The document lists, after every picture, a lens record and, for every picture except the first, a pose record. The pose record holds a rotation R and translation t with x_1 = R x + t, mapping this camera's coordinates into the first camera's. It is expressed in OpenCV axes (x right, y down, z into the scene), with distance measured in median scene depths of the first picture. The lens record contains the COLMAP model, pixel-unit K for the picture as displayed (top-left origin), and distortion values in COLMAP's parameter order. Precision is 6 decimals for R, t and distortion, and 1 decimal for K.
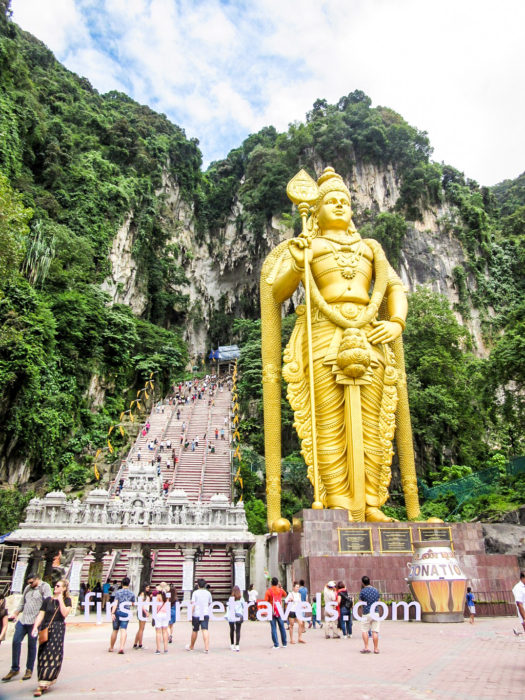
lens RADIAL K [[498.5, 0, 262.5], [0, 498.5, 350.0], [0, 0, 1]] dist [-0.003864, -0.000620]
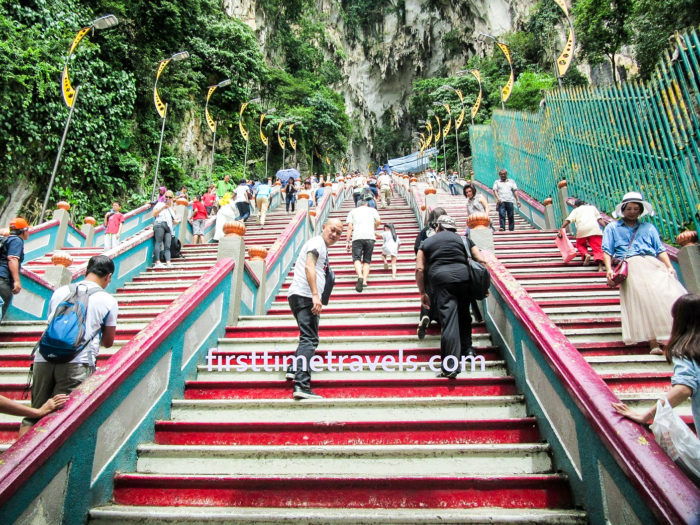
lens RADIAL K [[498.5, 0, 350.0], [0, 498.5, 262.5], [0, 0, 1]] dist [-0.003864, -0.000620]
pose [[0.986336, -0.074261, -0.147061, -0.039740], [0.080530, 0.996060, 0.037141, 0.097902], [0.143724, -0.048476, 0.988430, 0.211852]]
